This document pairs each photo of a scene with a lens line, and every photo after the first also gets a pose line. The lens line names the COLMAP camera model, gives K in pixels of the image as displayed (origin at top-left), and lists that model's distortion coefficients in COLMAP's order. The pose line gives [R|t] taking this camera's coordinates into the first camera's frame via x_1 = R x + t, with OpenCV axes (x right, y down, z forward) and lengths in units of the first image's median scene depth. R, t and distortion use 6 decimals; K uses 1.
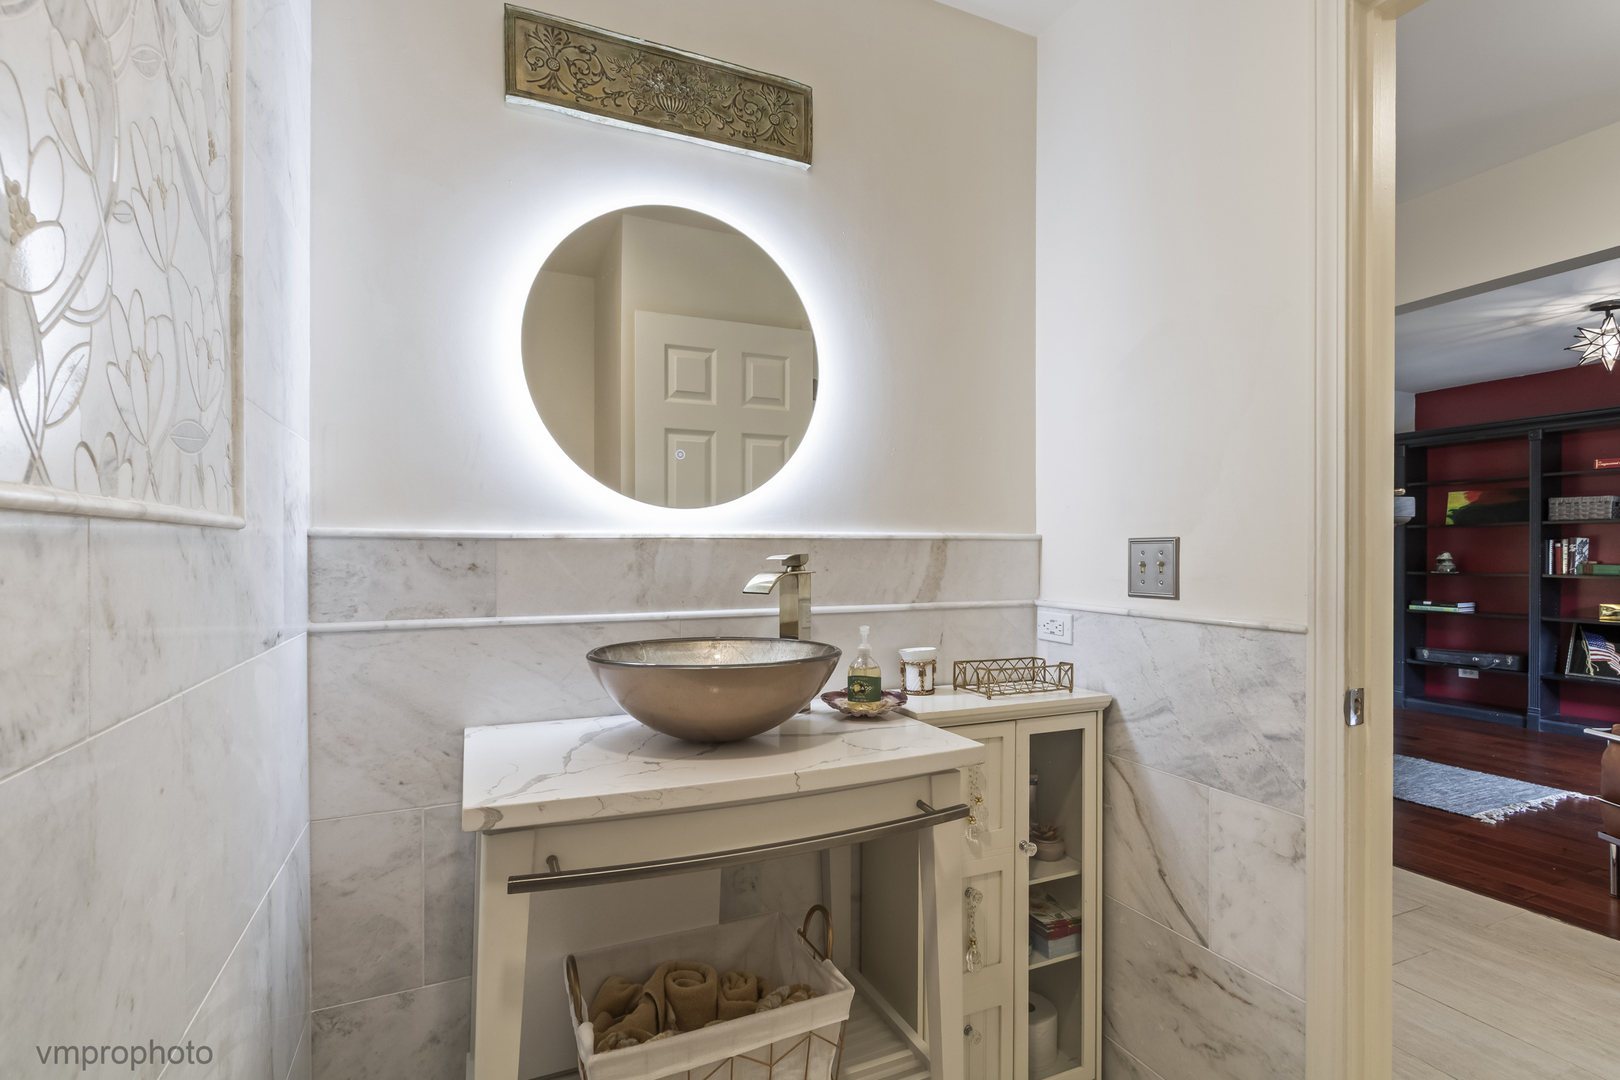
lens RADIAL K [[744.4, 0, 816.5], [0, 744.4, 551.0], [0, 0, 1]] dist [-0.000968, 0.000195]
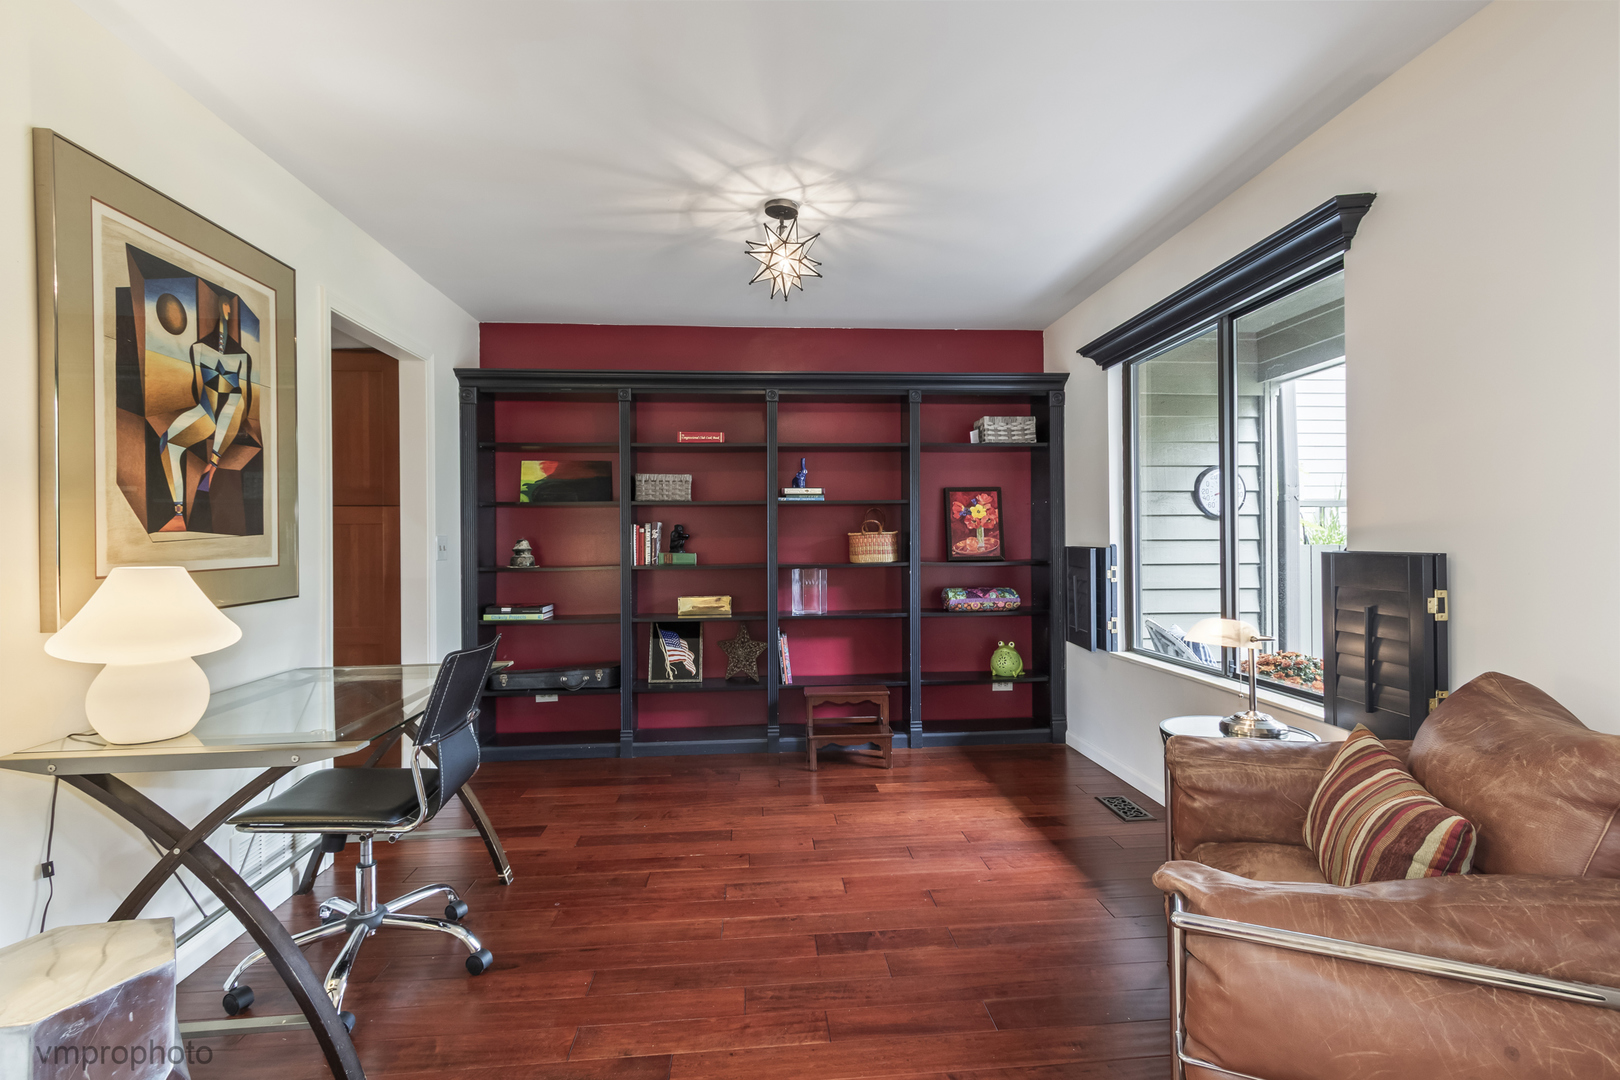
lens RADIAL K [[744.4, 0, 812.7], [0, 744.4, 537.7], [0, 0, 1]] dist [-0.000968, 0.000195]
pose [[0.322434, 0.001606, 0.946591, 0.251632], [0.007247, 0.999965, -0.004165, 0.005064], [-0.946564, 0.008203, 0.322411, 0.523352]]
